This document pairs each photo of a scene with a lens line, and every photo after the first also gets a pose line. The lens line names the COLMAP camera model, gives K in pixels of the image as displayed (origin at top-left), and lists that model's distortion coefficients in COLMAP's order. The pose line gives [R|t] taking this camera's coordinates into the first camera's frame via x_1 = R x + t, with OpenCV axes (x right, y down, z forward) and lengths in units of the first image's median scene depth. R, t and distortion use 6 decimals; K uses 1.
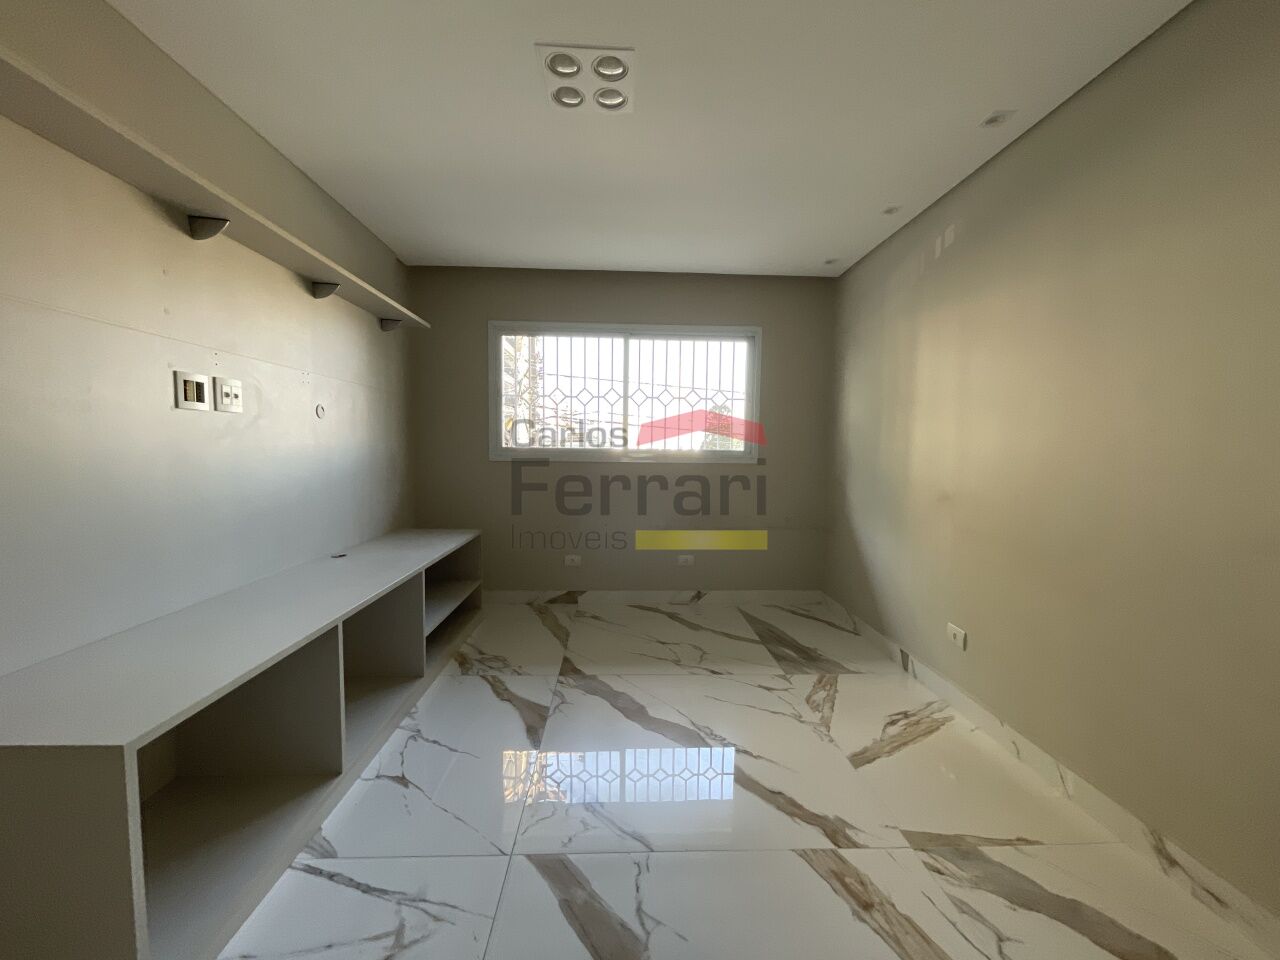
lens RADIAL K [[518.6, 0, 641.7], [0, 518.6, 484.1], [0, 0, 1]] dist [-0.001942, 0.001351]
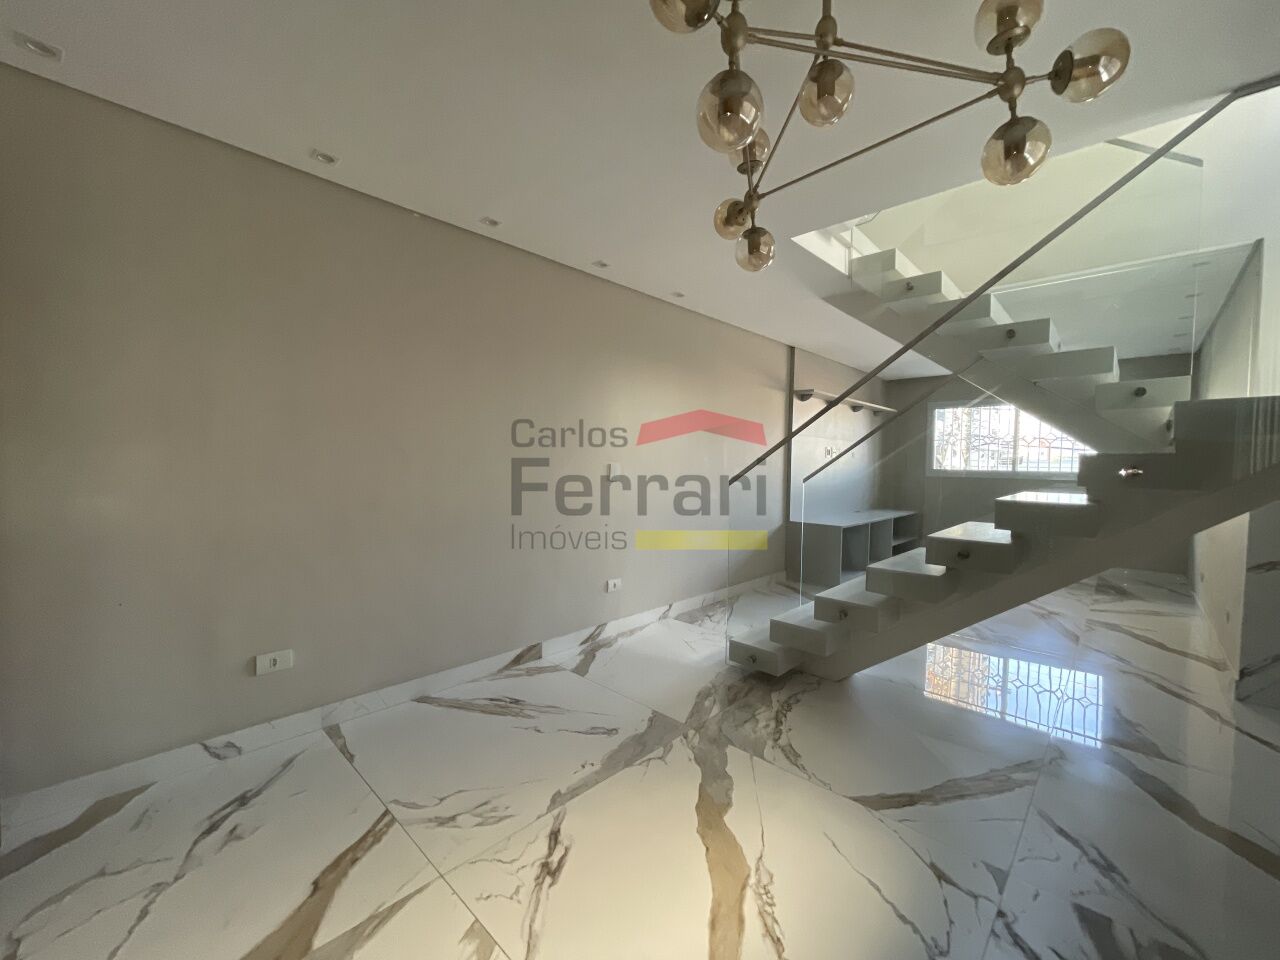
lens RADIAL K [[518.6, 0, 638.6], [0, 518.6, 476.3], [0, 0, 1]] dist [-0.001942, 0.001351]
pose [[0.689724, 0.012336, -0.723967, 0.486592], [-0.049968, 0.998282, -0.030595, -0.032246], [0.722346, 0.057277, 0.689155, 0.354027]]
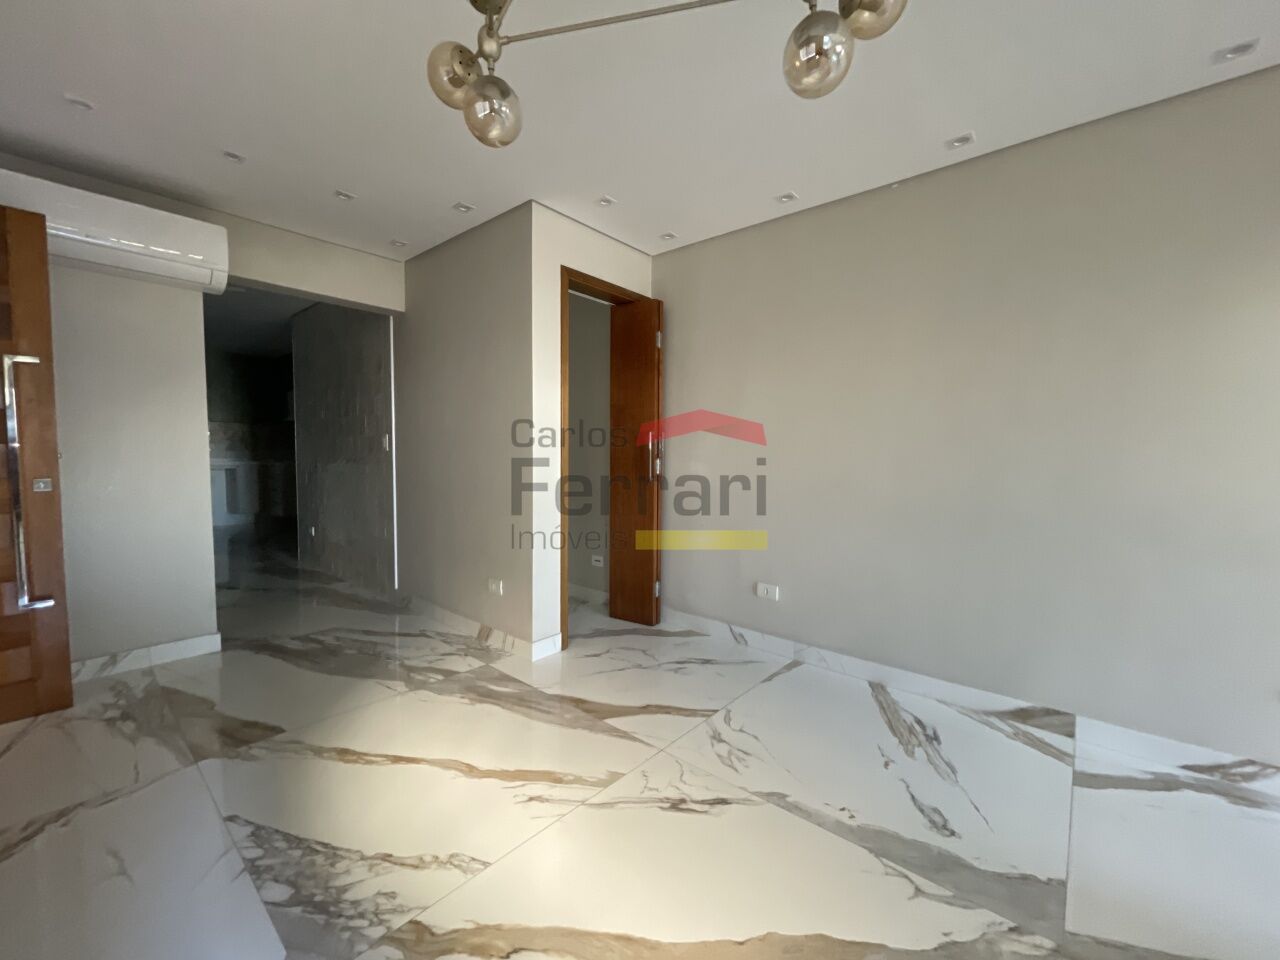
lens RADIAL K [[518.6, 0, 641.0], [0, 518.6, 478.5], [0, 0, 1]] dist [-0.001942, 0.001351]
pose [[-0.689836, 0.011864, -0.723869, 0.486254], [-0.069711, 0.994131, 0.082727, -0.051422], [0.720602, 0.107529, -0.684960, 1.185829]]
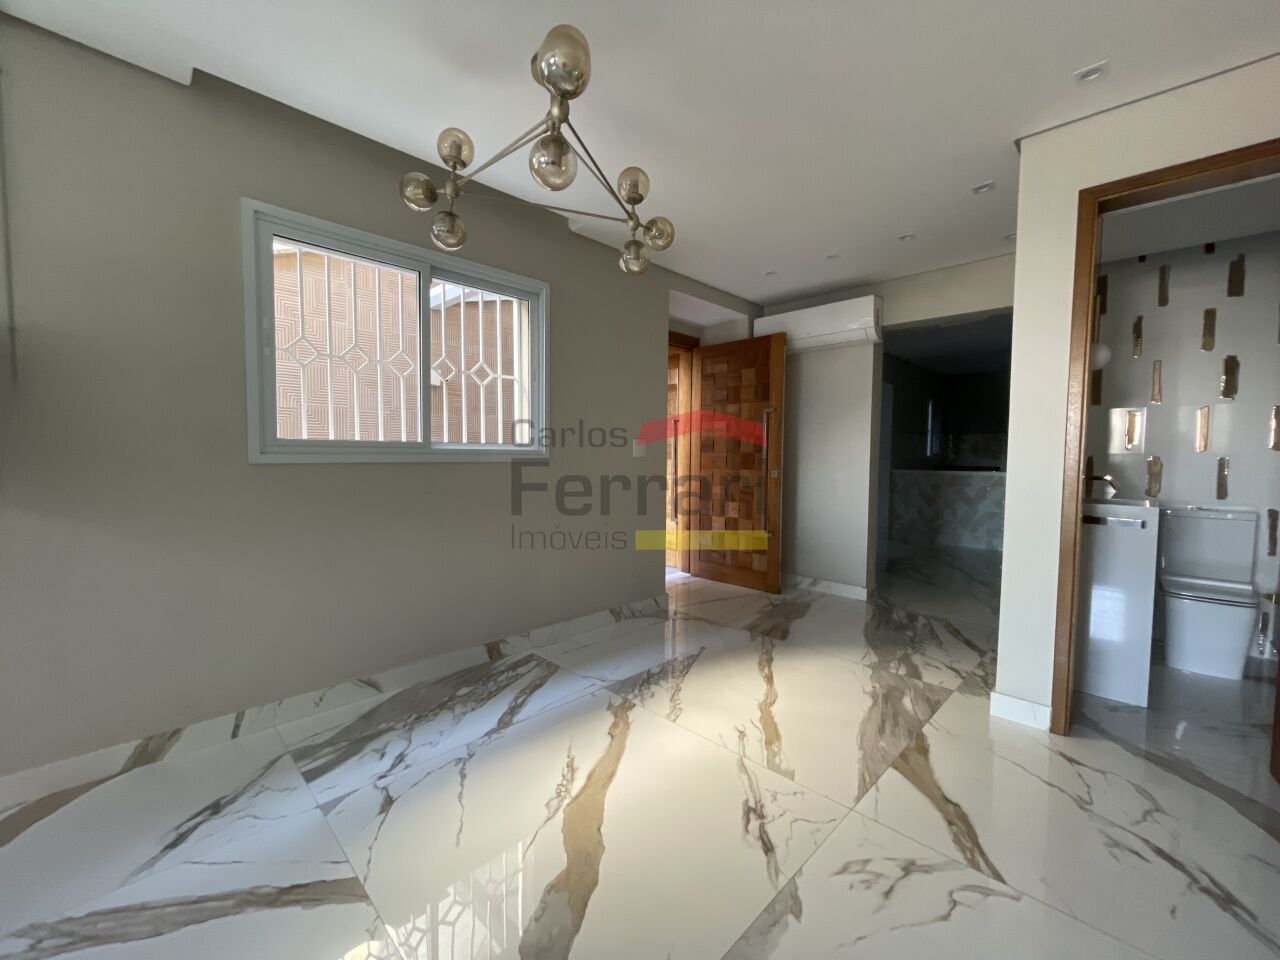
lens RADIAL K [[518.6, 0, 643.8], [0, 518.6, 482.8], [0, 0, 1]] dist [-0.001942, 0.001351]
pose [[-0.681136, -0.063337, 0.729412, -0.469518], [0.026391, 0.993480, 0.110911, -0.069113], [-0.731681, 0.094795, -0.675023, 1.320984]]
